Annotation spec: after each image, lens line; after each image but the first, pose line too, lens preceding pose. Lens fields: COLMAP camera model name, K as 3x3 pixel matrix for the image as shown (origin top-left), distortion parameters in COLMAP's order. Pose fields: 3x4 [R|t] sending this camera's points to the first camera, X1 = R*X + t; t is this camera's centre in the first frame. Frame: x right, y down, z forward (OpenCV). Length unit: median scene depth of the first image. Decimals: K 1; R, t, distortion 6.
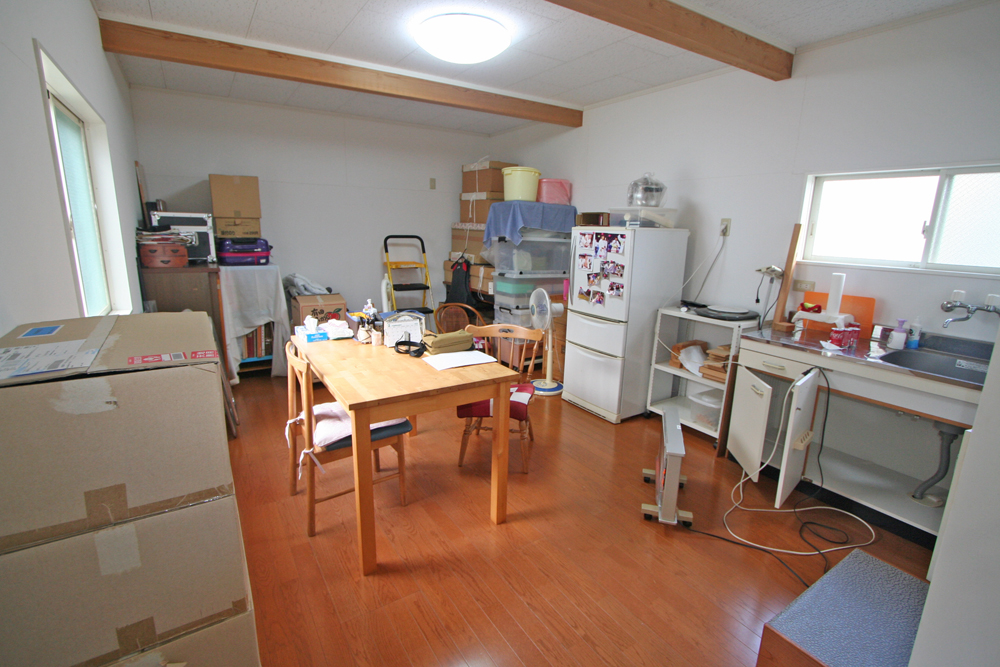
lens RADIAL K [[469.2, 0, 500.0], [0, 469.2, 333.5], [0, 0, 1]] dist [0.000407, 0.000092]
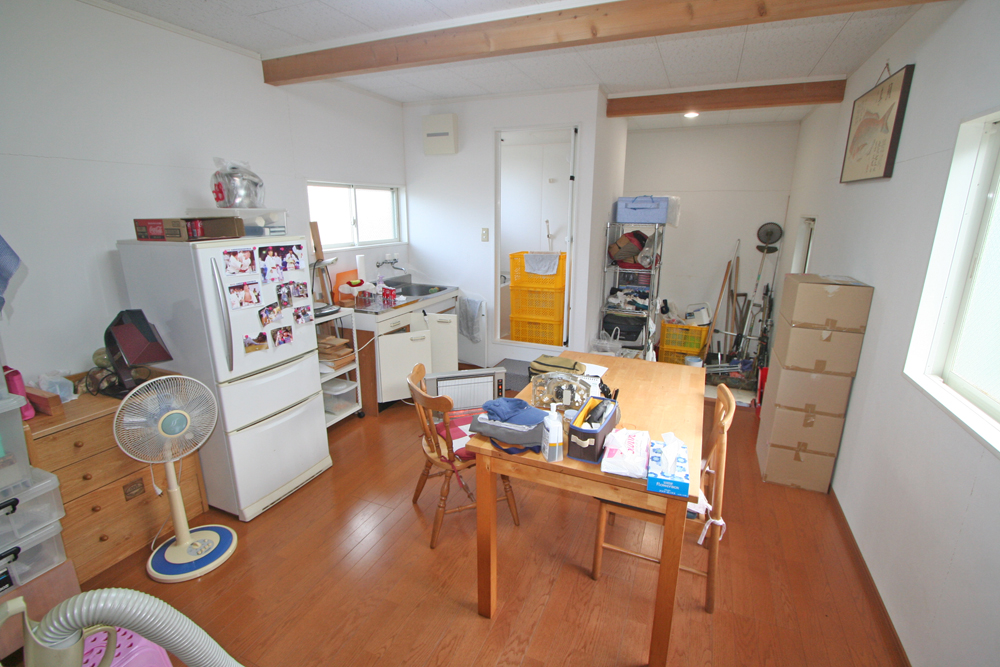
lens RADIAL K [[469.2, 0, 500.0], [0, 469.2, 333.5], [0, 0, 1]] dist [0.000407, 0.000092]
pose [[-0.556946, -0.238897, 0.795449, -0.550345], [0.173035, 0.903348, 0.392455, -0.307799], [-0.812324, 0.356217, -0.461779, 1.075066]]
